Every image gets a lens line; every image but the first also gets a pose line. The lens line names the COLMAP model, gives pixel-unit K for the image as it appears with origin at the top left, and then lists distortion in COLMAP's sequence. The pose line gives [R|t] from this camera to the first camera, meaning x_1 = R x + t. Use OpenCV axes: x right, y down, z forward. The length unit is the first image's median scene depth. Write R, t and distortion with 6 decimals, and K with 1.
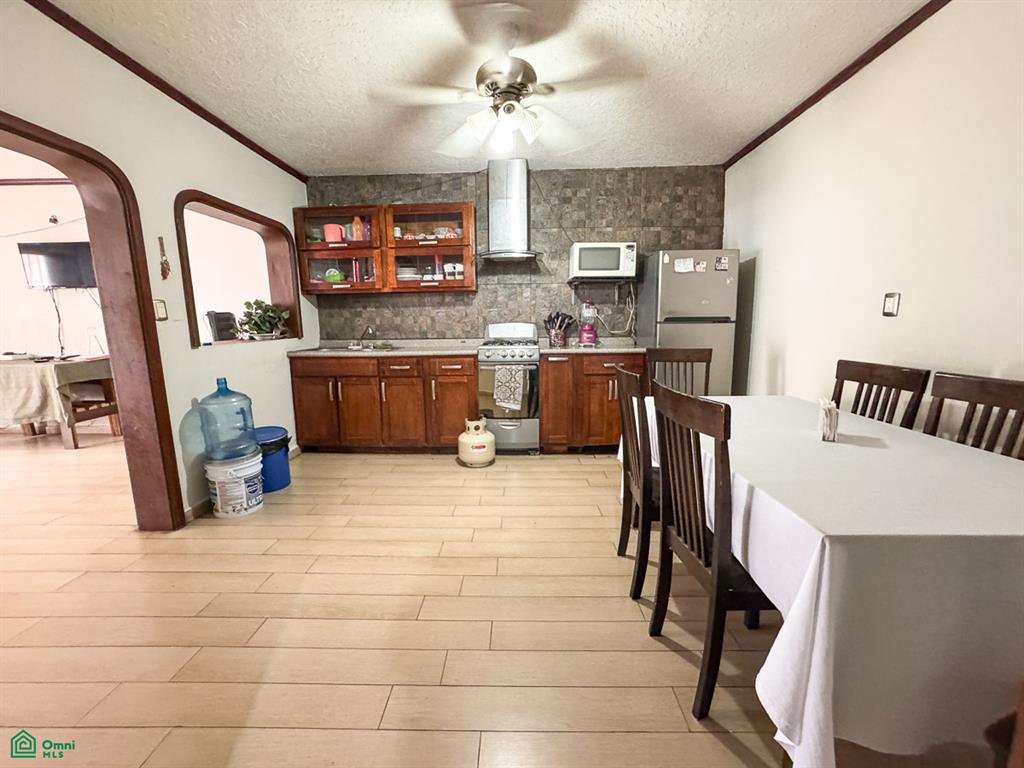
lens RADIAL K [[416.3, 0, 512.0], [0, 416.3, 384.0], [0, 0, 1]] dist [-0.027485, 0.019030]
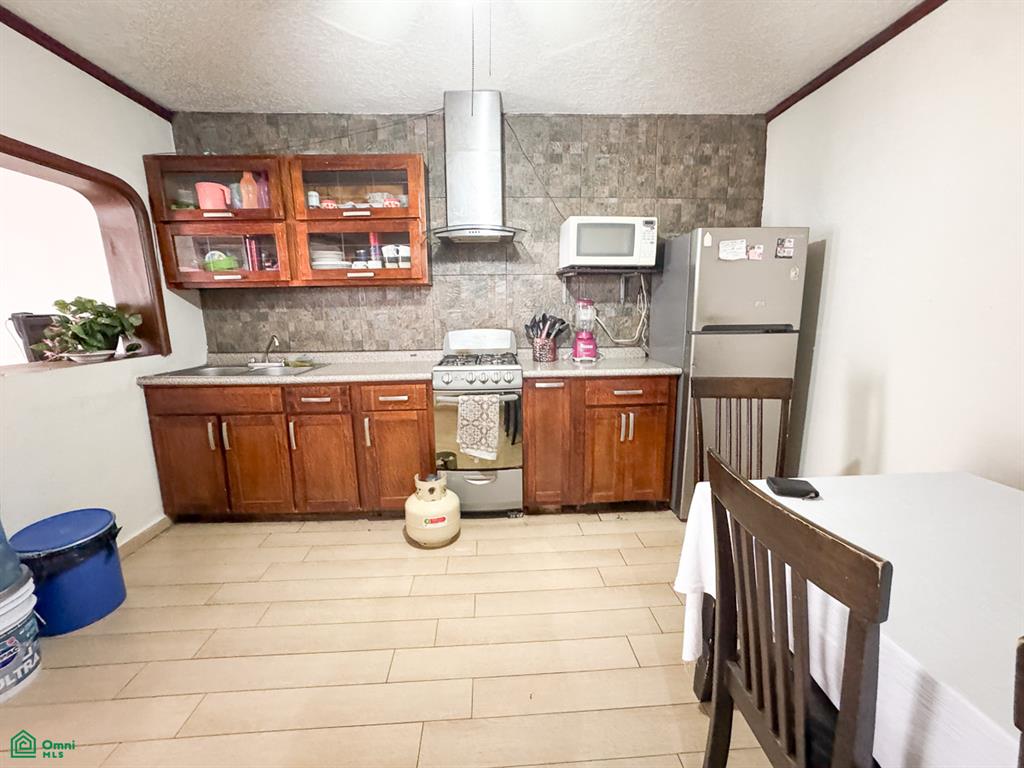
lens RADIAL K [[416.3, 0, 512.0], [0, 416.3, 384.0], [0, 0, 1]] dist [-0.027485, 0.019030]
pose [[0.996801, -0.014188, 0.078659, -0.005350], [0.012213, 0.999599, 0.025540, -0.073890], [-0.078990, -0.024498, 0.996574, 0.291154]]
